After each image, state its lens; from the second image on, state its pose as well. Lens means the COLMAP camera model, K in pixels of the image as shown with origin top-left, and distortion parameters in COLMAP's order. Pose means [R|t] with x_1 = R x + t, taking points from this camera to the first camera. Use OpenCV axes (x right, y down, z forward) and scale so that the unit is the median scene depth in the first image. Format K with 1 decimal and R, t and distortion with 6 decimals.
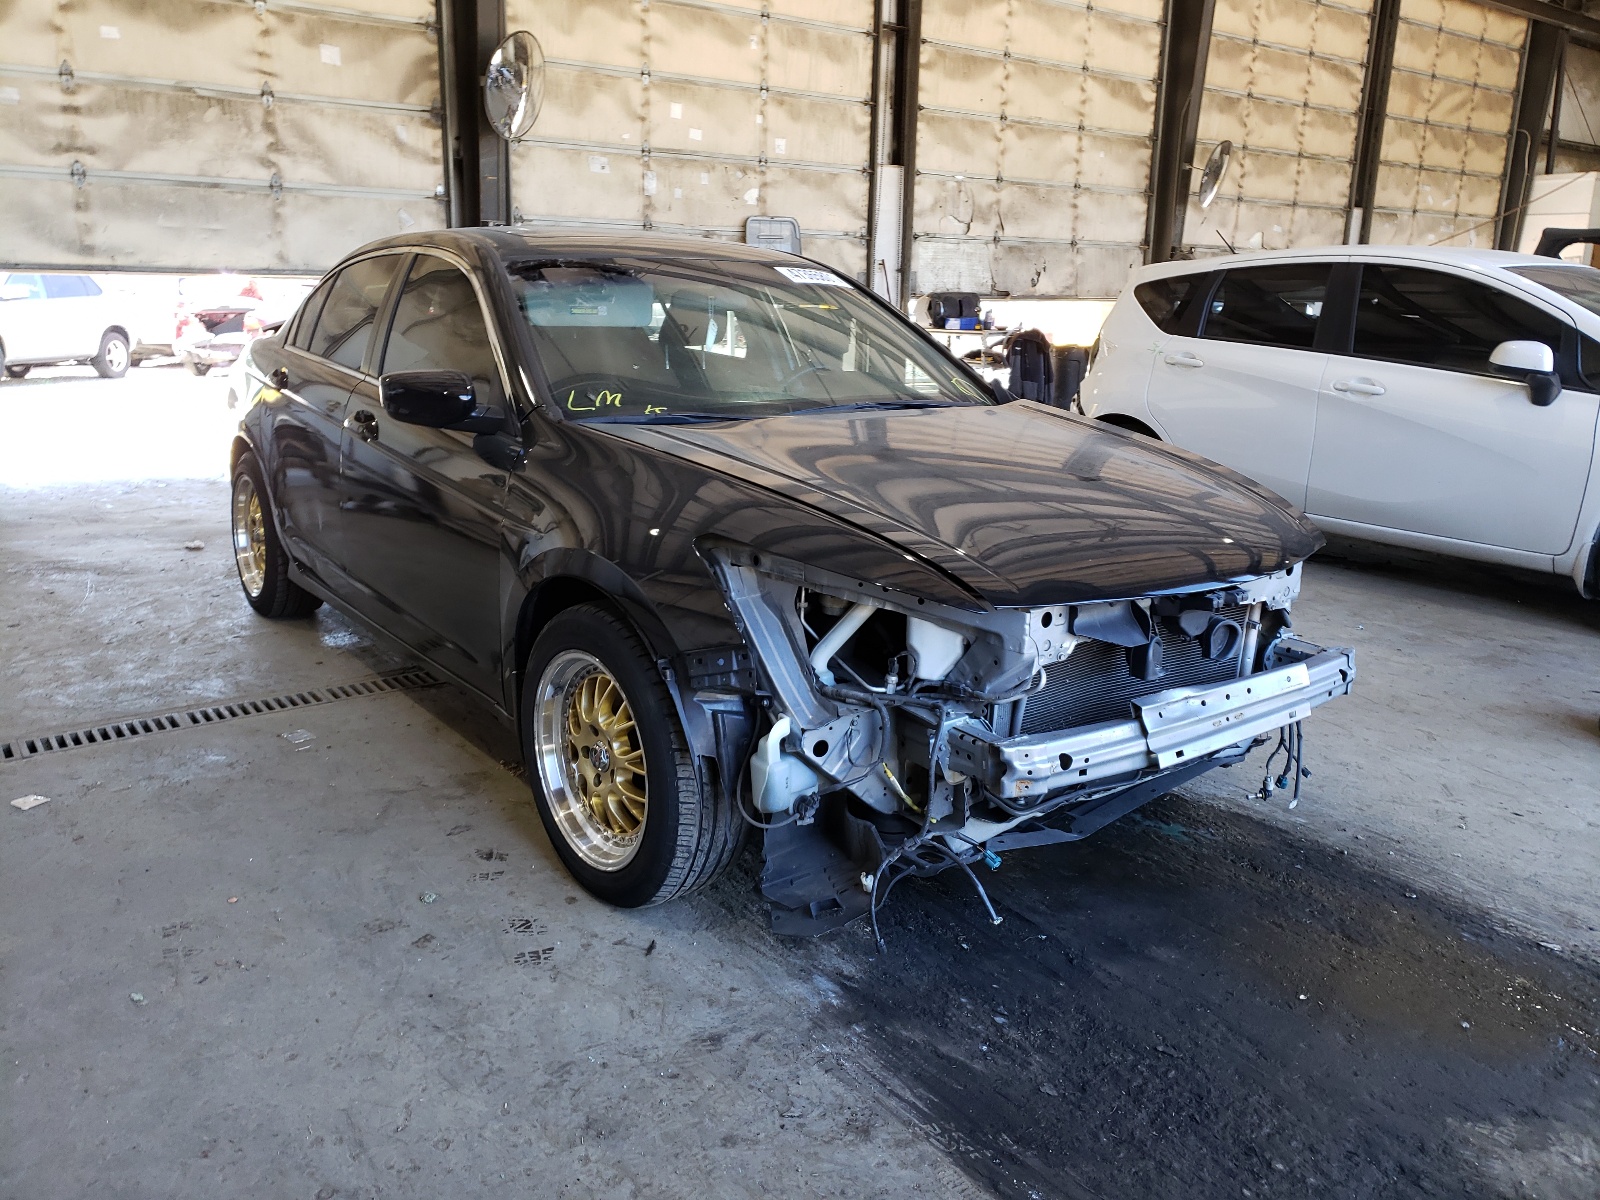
lens RADIAL K [[1241.6, 0, 805.2], [0, 1241.6, 534.2], [0, 0, 1]] dist [0.026418, 0.000941]
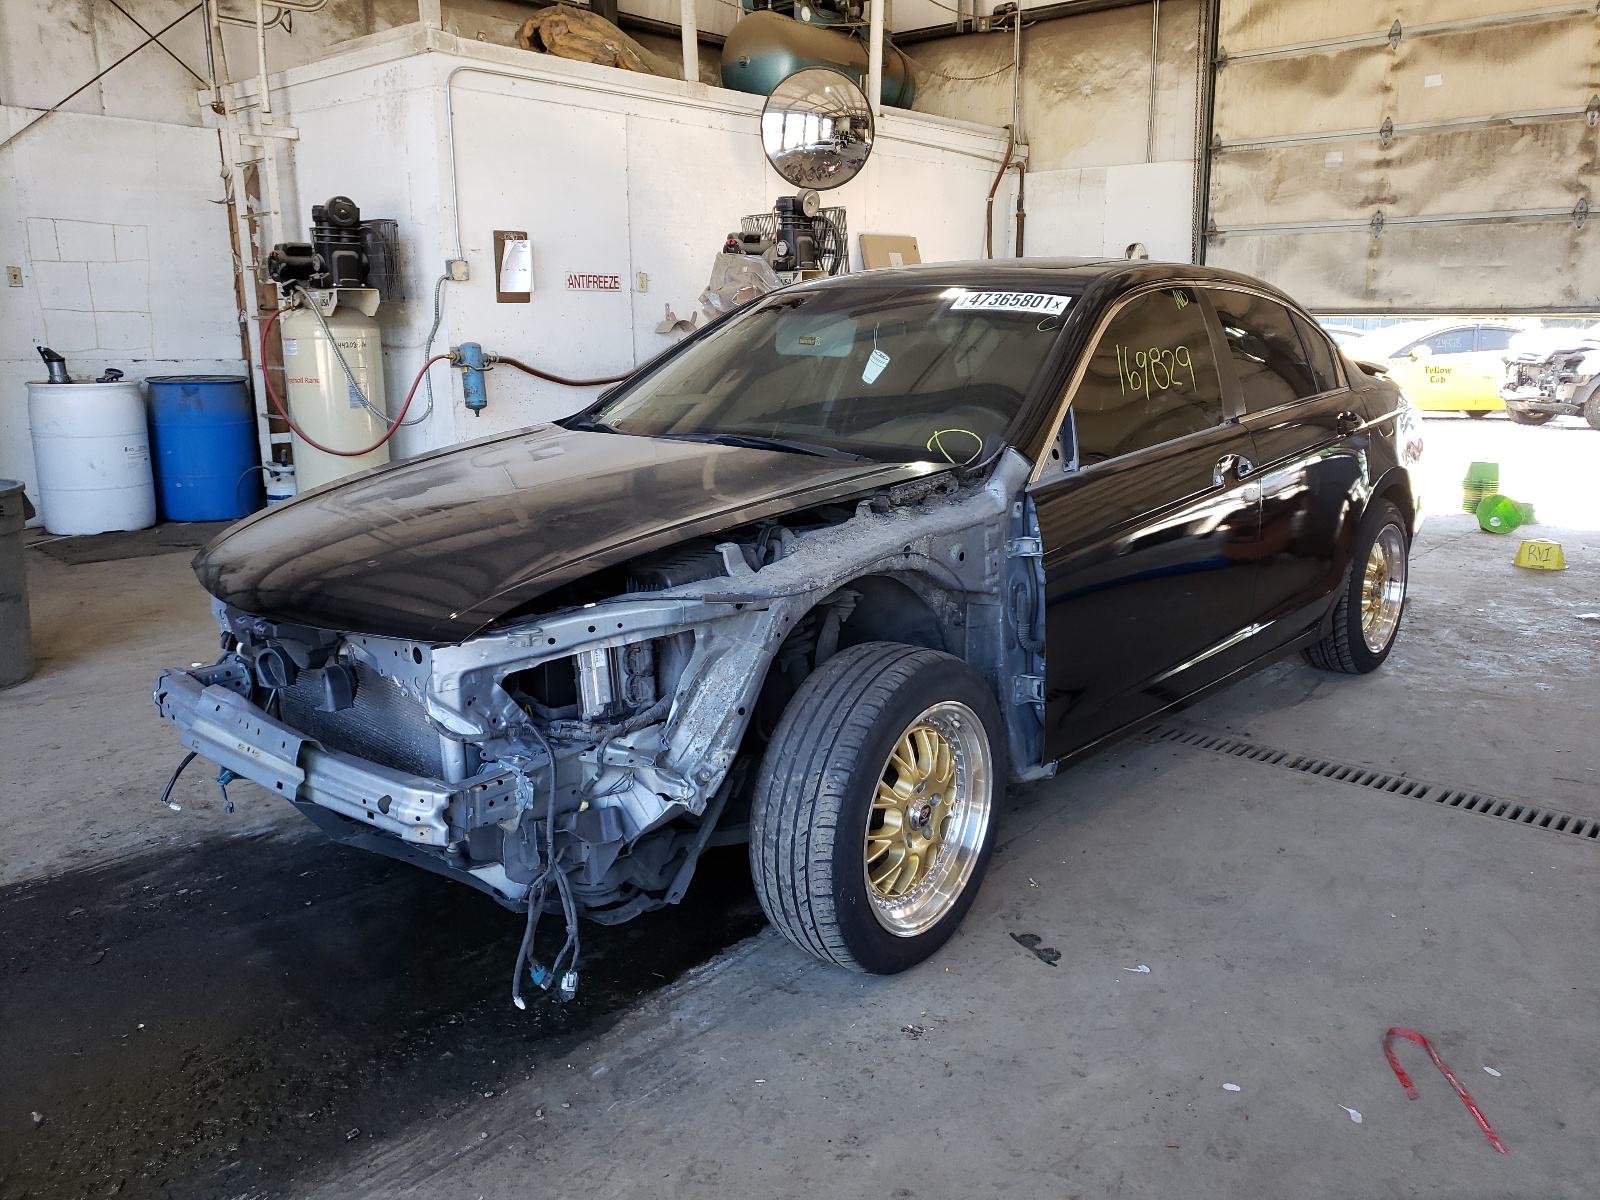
lens RADIAL K [[1226.5, 0, 832.9], [0, 1226.5, 570.9], [0, 0, 1]] dist [0.039702, -0.031895]
pose [[0.213880, 0.180065, -0.960121, 0.377742], [-0.187223, 0.972200, 0.140624, -0.058816], [0.958751, 0.149680, 0.241646, 0.335659]]
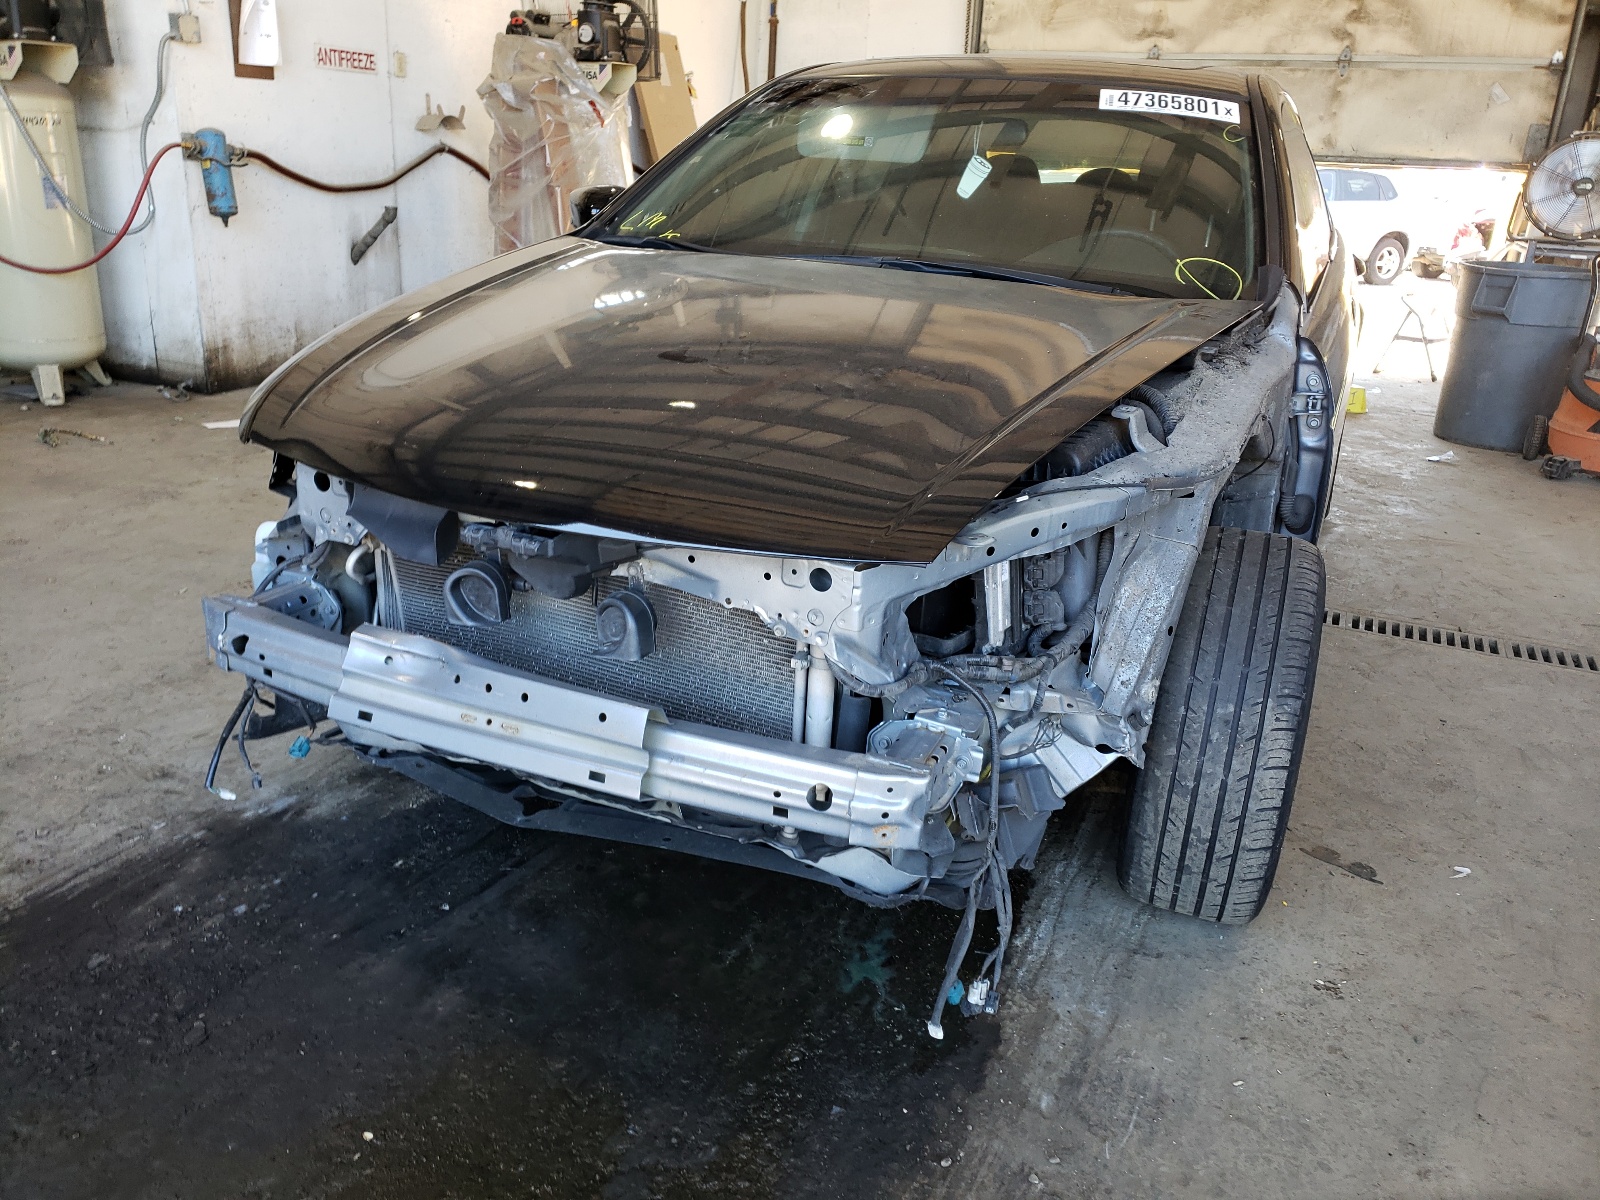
lens RADIAL K [[1220.9, 0, 800.0], [0, 1220.9, 600.0], [0, 0, 1]] dist [0.023807, -0.013809]
pose [[0.481919, 0.306746, -0.820768, 0.261237], [-0.212389, 0.949679, 0.230218, -0.027231], [0.850085, 0.063376, 0.522818, 0.227717]]
